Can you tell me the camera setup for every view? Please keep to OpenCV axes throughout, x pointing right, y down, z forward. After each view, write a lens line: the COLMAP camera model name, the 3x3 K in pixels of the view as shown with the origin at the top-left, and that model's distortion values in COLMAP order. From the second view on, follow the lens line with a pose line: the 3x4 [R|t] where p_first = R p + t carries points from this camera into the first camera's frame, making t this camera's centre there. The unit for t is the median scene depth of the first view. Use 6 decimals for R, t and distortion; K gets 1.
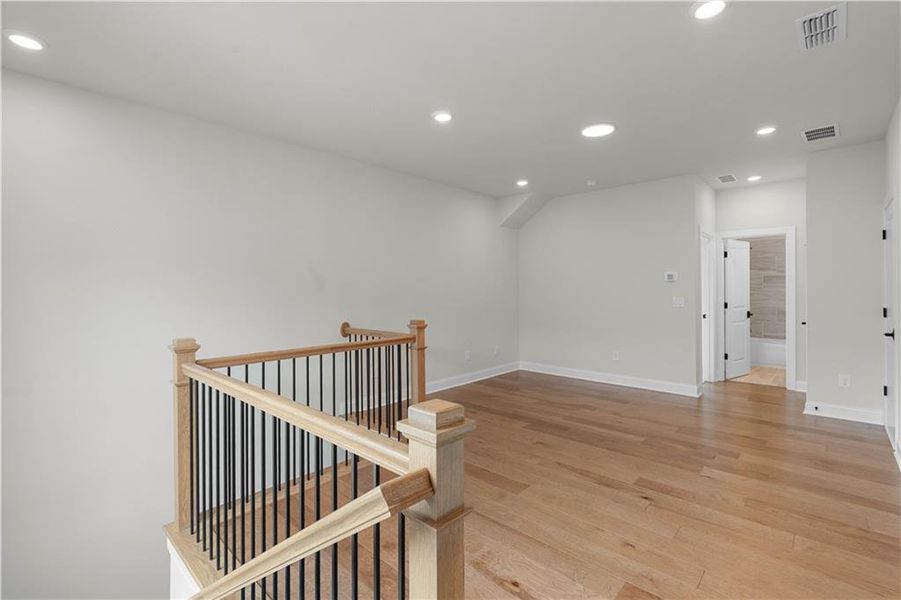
lens RADIAL K [[400.2, 0, 447.5], [0, 400.2, 294.0], [0, 0, 1]] dist [0.000749, 0.000220]
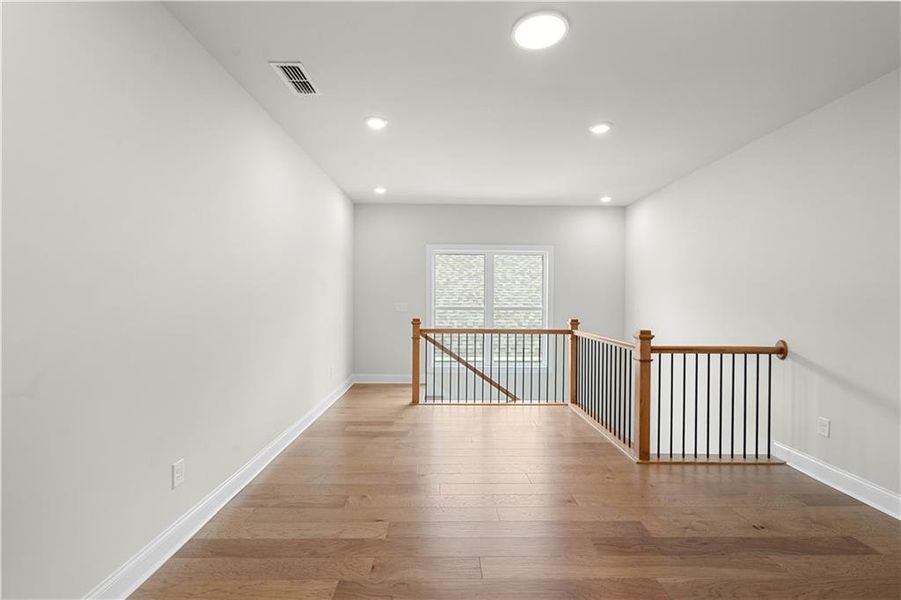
lens RADIAL K [[400.1, 0, 451.1], [0, 400.1, 306.7], [0, 0, 1]] dist [-0.003073, -0.000225]
pose [[-0.715644, 0.015900, -0.698285, 0.950922], [0.000376, 0.999750, 0.022378, -0.006959], [0.698465, 0.015752, -0.715470, 1.442445]]
